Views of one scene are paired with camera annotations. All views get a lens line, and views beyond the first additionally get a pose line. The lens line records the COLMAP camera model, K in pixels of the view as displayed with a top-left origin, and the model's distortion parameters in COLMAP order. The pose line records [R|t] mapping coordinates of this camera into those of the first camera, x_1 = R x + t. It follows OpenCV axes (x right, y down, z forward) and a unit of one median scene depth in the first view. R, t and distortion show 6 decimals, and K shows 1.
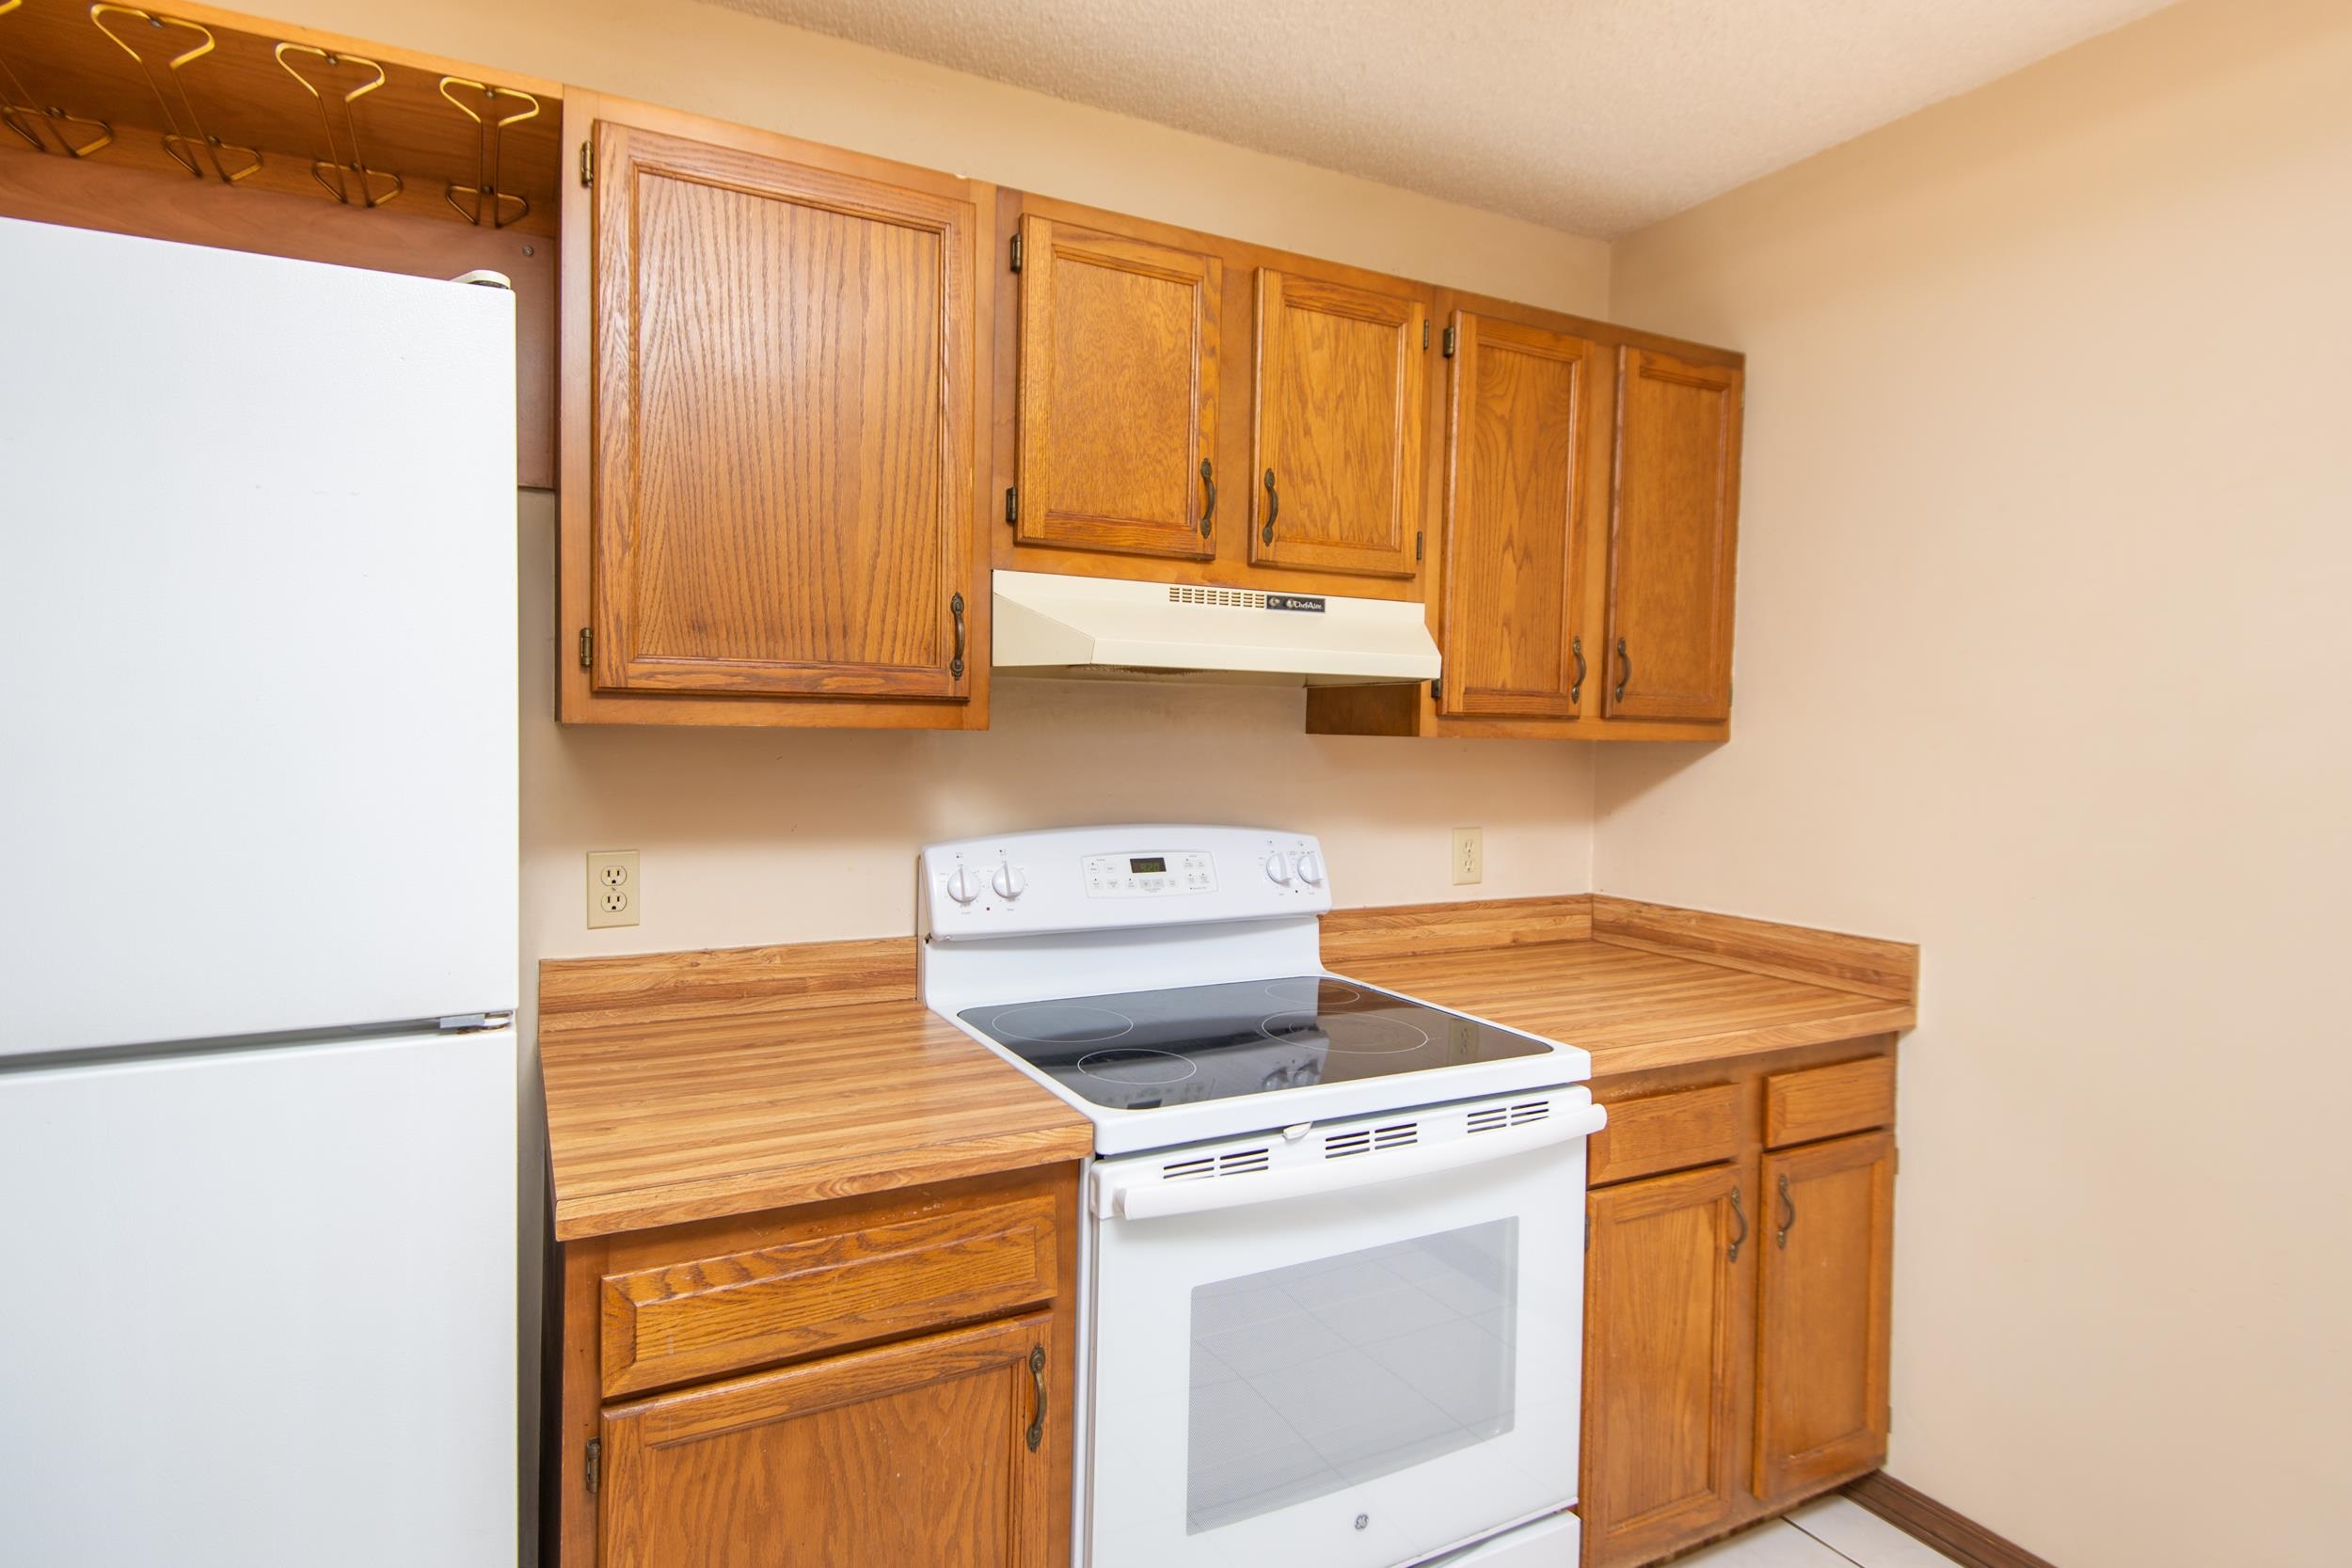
lens RADIAL K [[1257.1, 0, 1167.7], [0, 1257.1, 747.2], [0, 0, 1]] dist [0.062290, -0.062135]
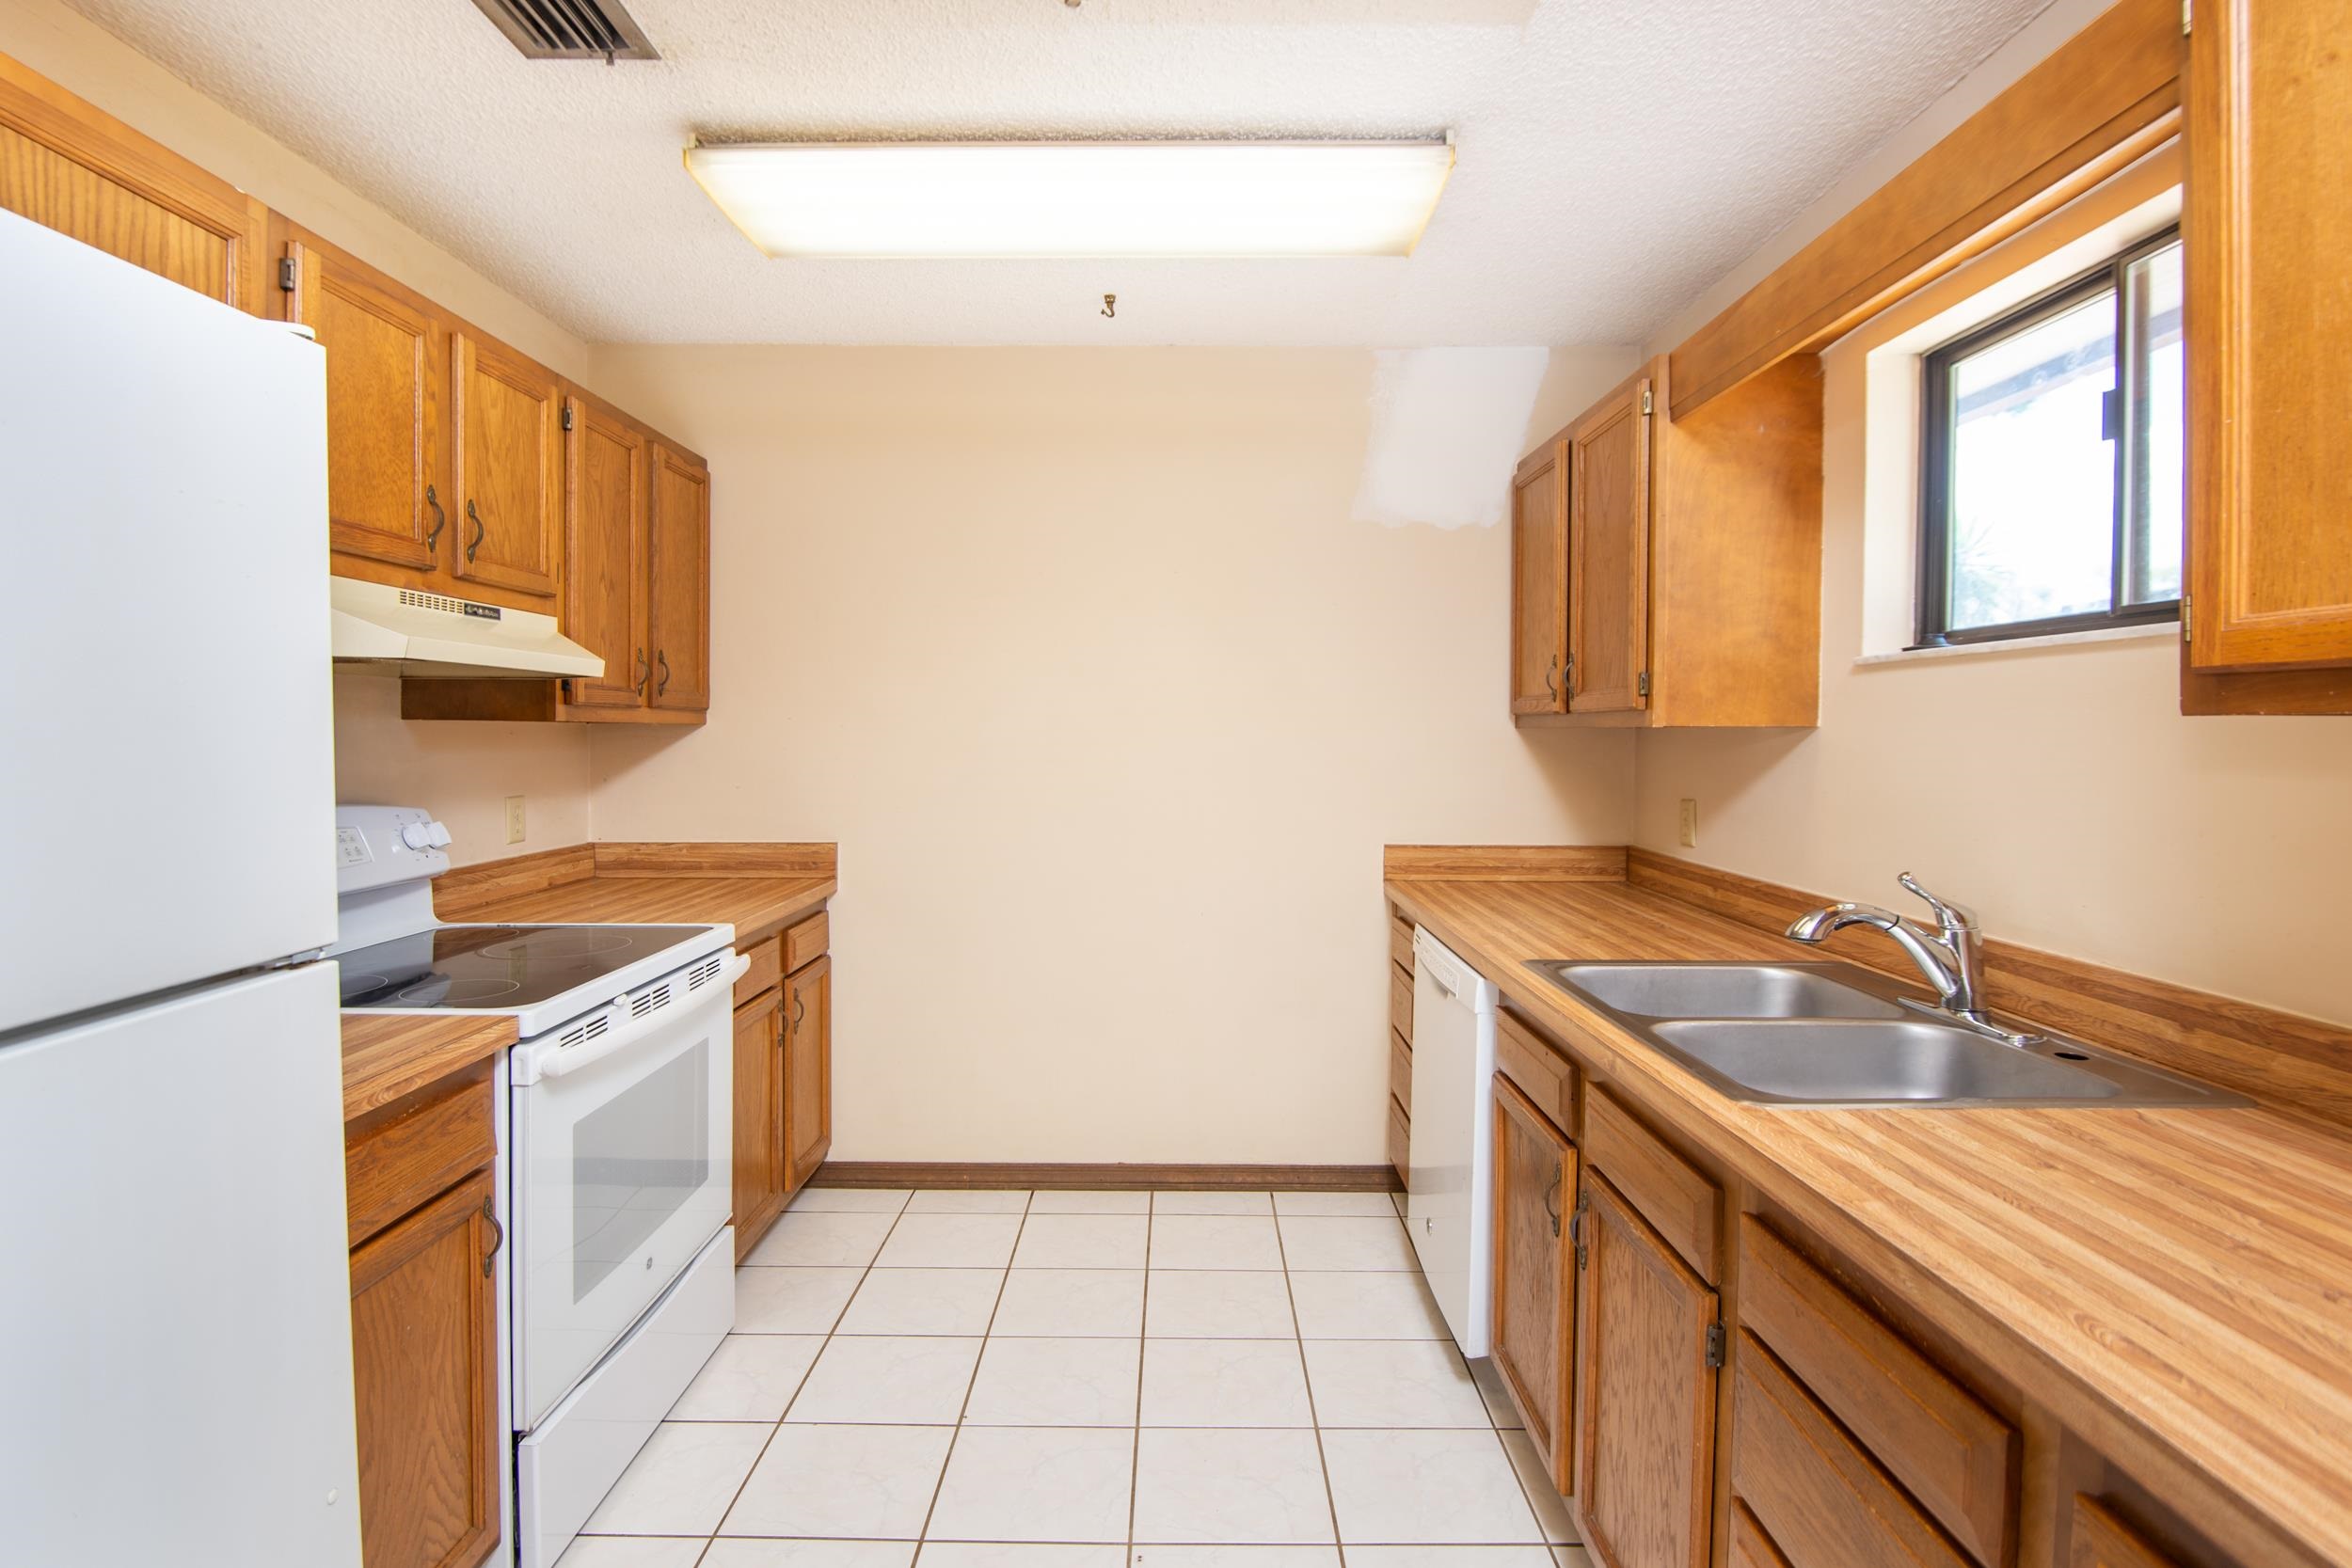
lens RADIAL K [[1234.5, 0, 1177.2], [0, 1234.5, 739.8], [0, 0, 1]] dist [-0.000444, -0.000901]
pose [[0.444263, -0.017808, 0.895719, -0.676011], [0.017641, 0.999782, 0.011127, 0.008489], [-0.895723, 0.010858, 0.444480, -0.132288]]
